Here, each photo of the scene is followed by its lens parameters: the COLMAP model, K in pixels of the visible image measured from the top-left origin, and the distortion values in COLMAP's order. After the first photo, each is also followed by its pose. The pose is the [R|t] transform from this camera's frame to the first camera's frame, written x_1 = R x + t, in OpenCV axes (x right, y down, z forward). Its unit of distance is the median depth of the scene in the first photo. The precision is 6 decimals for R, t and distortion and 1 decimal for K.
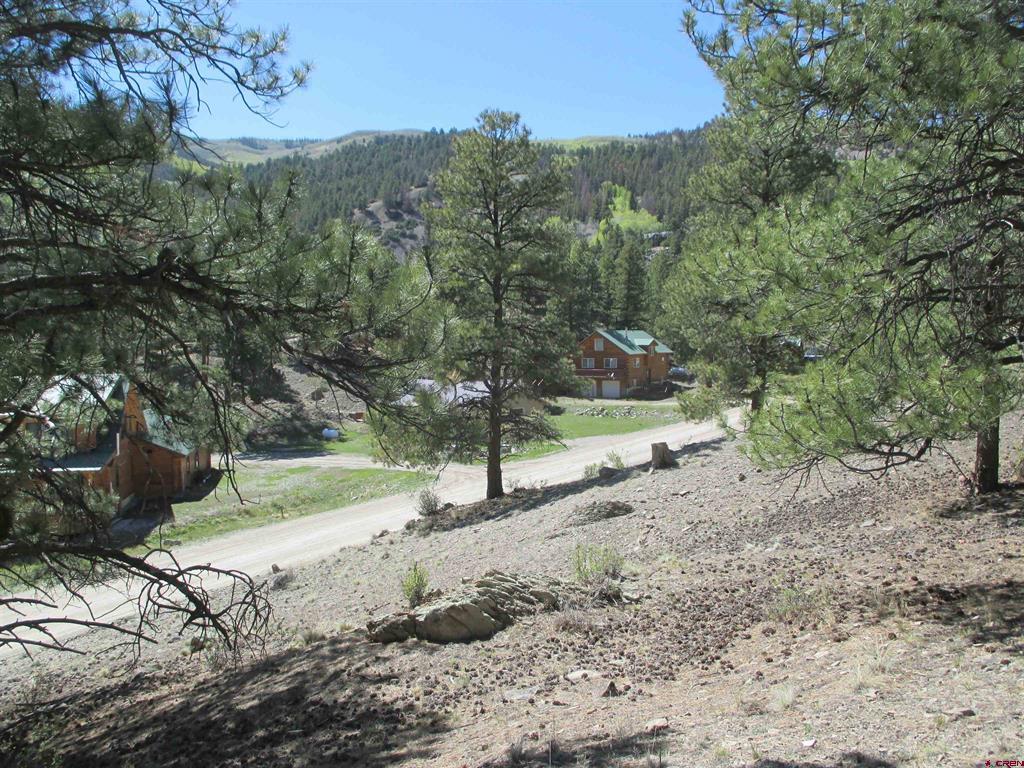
lens RADIAL K [[835.3, 0, 504.6], [0, 835.3, 379.9], [0, 0, 1]] dist [-0.030982, -0.001308]
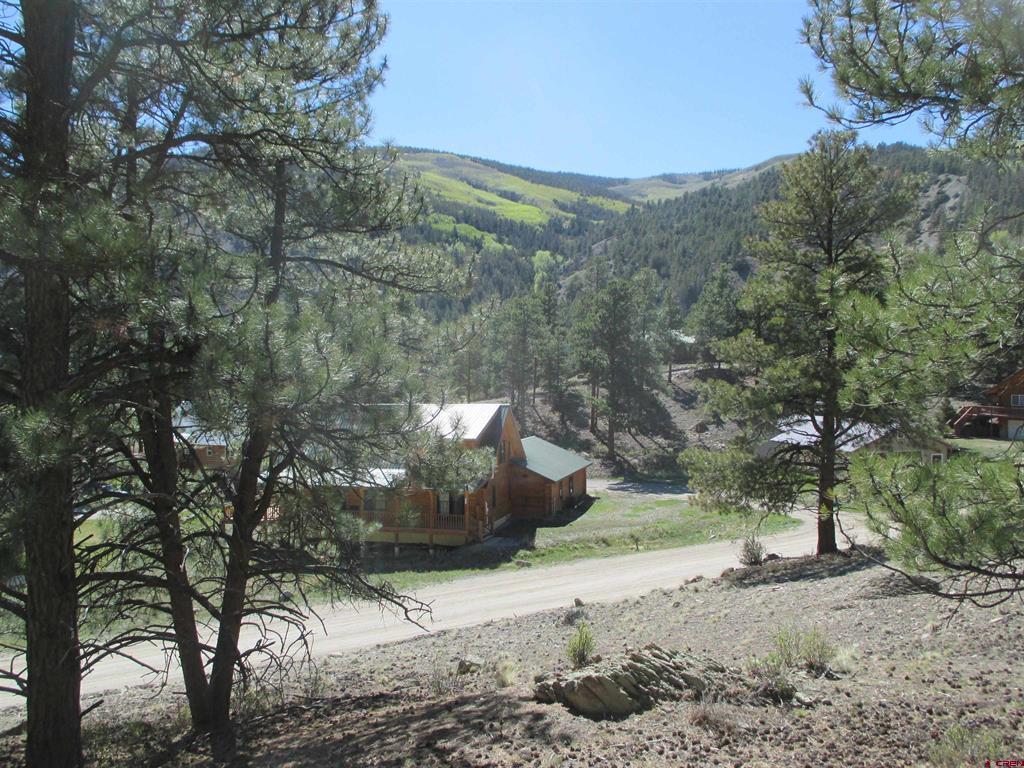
lens RADIAL K [[835.3, 0, 518.5], [0, 835.3, 389.7], [0, 0, 1]] dist [-0.030982, -0.001308]
pose [[0.891963, 0.015099, -0.451857, 0.141315], [-0.025877, 0.999509, -0.017682, -0.017932], [0.451368, 0.027465, 0.891915, 0.053131]]
